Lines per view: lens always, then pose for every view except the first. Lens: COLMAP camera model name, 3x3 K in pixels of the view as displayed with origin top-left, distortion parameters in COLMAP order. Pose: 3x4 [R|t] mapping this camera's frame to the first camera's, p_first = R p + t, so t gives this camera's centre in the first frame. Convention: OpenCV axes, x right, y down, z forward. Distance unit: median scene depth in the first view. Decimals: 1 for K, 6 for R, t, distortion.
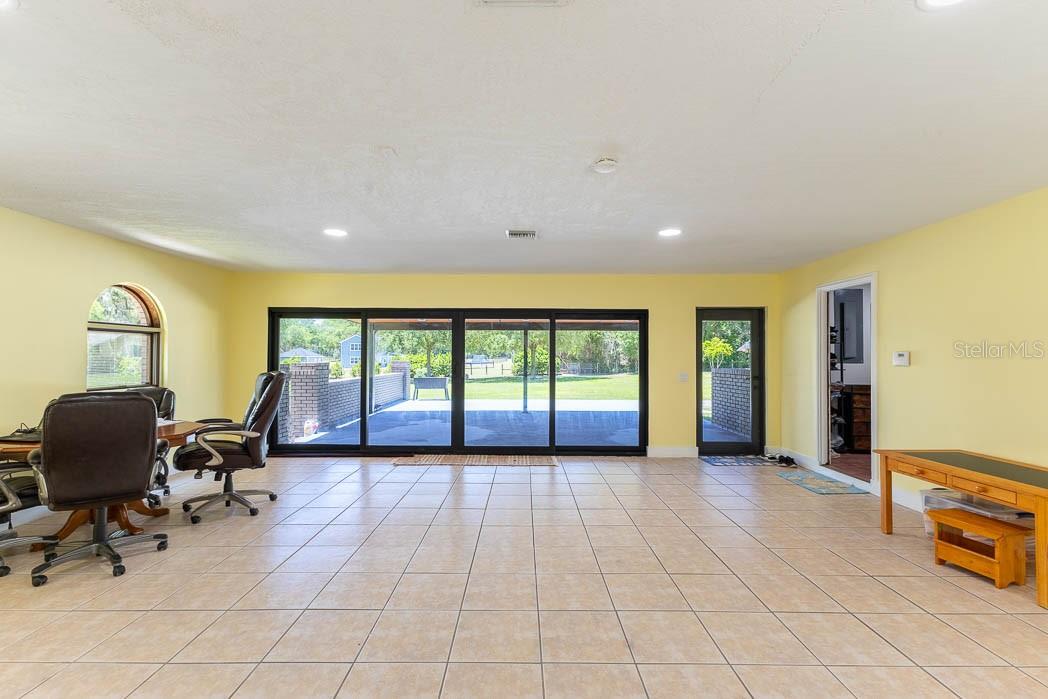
lens RADIAL K [[447.1, 0, 524.0], [0, 447.1, 349.5], [0, 0, 1]] dist [0.005152, 0.000281]
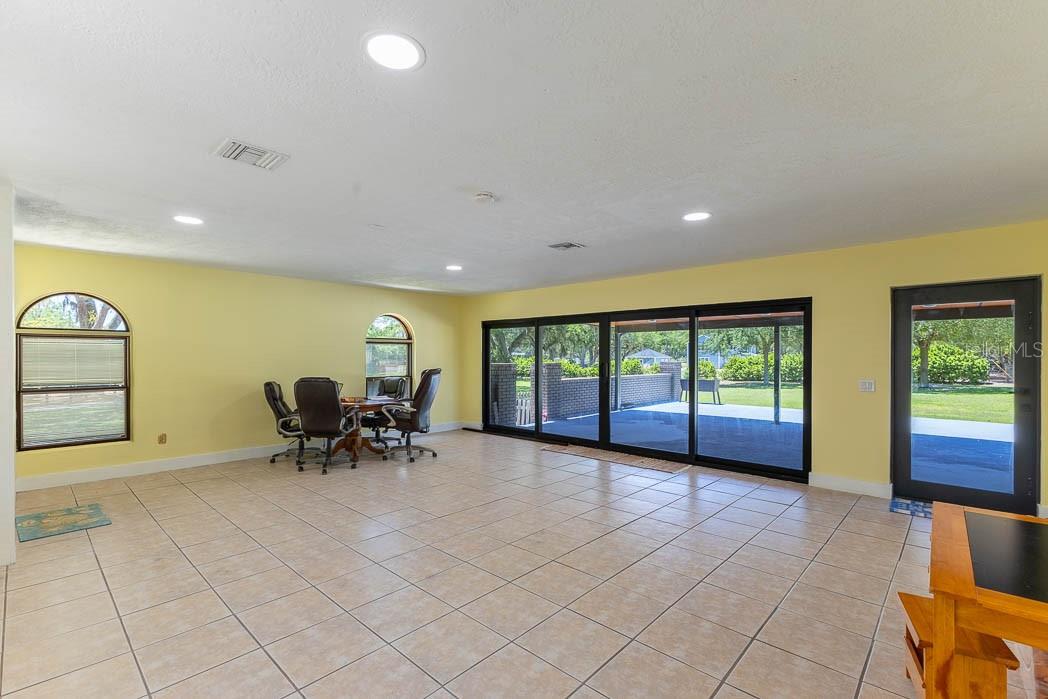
lens RADIAL K [[463.7, 0, 524.0], [0, 463.7, 349.5], [0, 0, 1]] dist [0.003211, -0.000211]
pose [[0.736470, -0.013290, -0.676340, 0.455733], [0.013114, 0.999900, -0.005368, -0.000806], [0.676343, -0.004916, 0.736570, 0.058635]]
